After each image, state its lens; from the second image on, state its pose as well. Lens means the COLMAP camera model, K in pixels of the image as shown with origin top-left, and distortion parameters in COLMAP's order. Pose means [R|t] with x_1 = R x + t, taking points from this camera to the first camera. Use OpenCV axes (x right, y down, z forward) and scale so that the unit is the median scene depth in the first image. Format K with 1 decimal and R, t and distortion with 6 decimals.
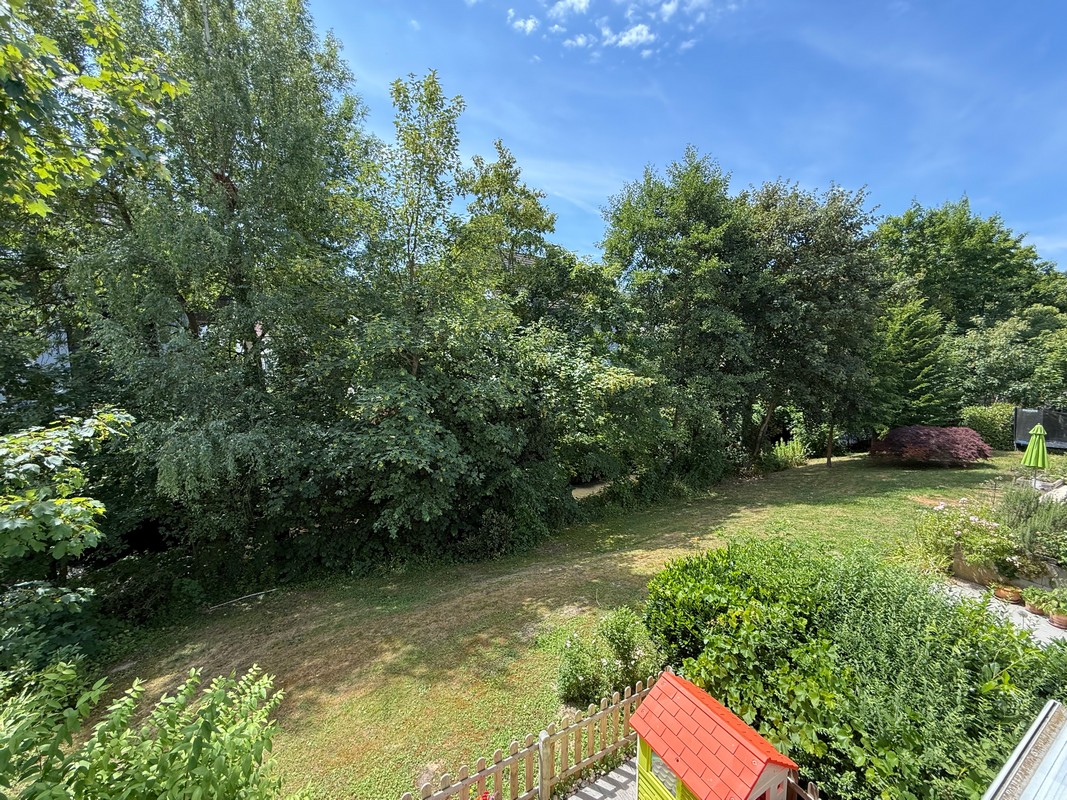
lens RADIAL K [[427.5, 0, 533.3], [0, 427.5, 402.5], [0, 0, 1]] dist [0.000713, -0.000589]
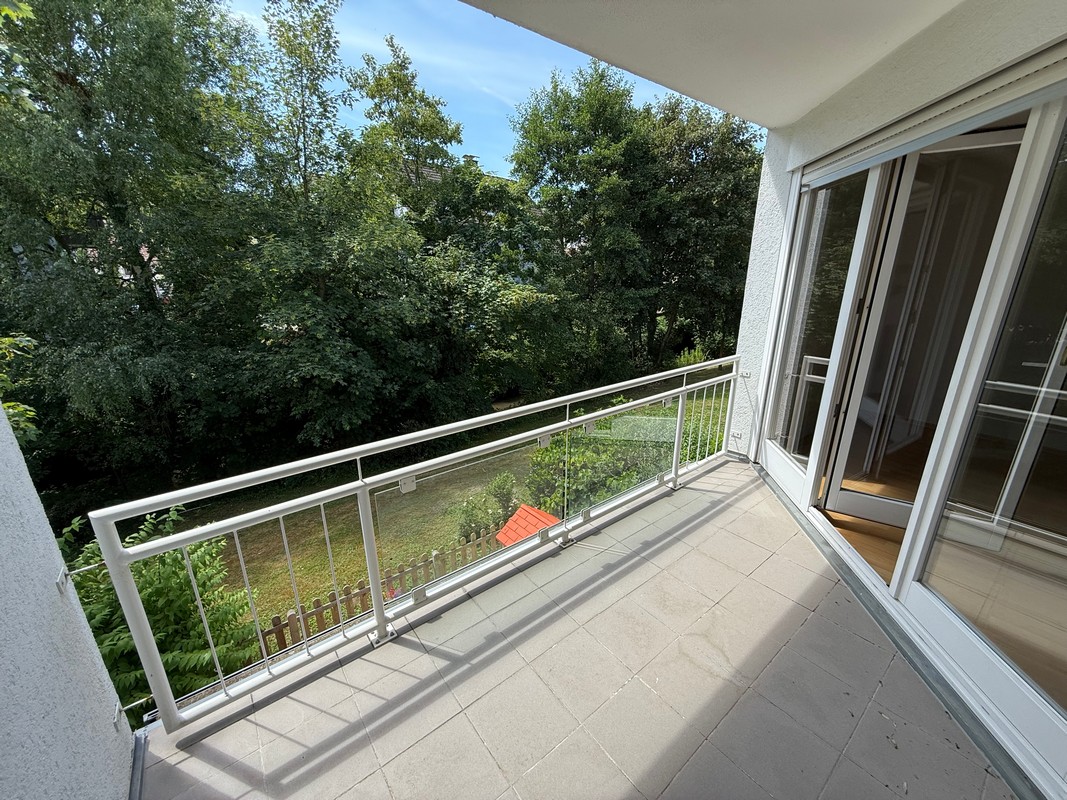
lens RADIAL K [[427.5, 0, 533.3], [0, 427.5, 402.5], [0, 0, 1]] dist [0.000713, -0.000589]
pose [[0.988712, -0.063337, 0.135784, 0.059602], [0.038467, 0.983186, 0.178508, 0.019395], [-0.144807, -0.171270, 0.974524, -0.104717]]
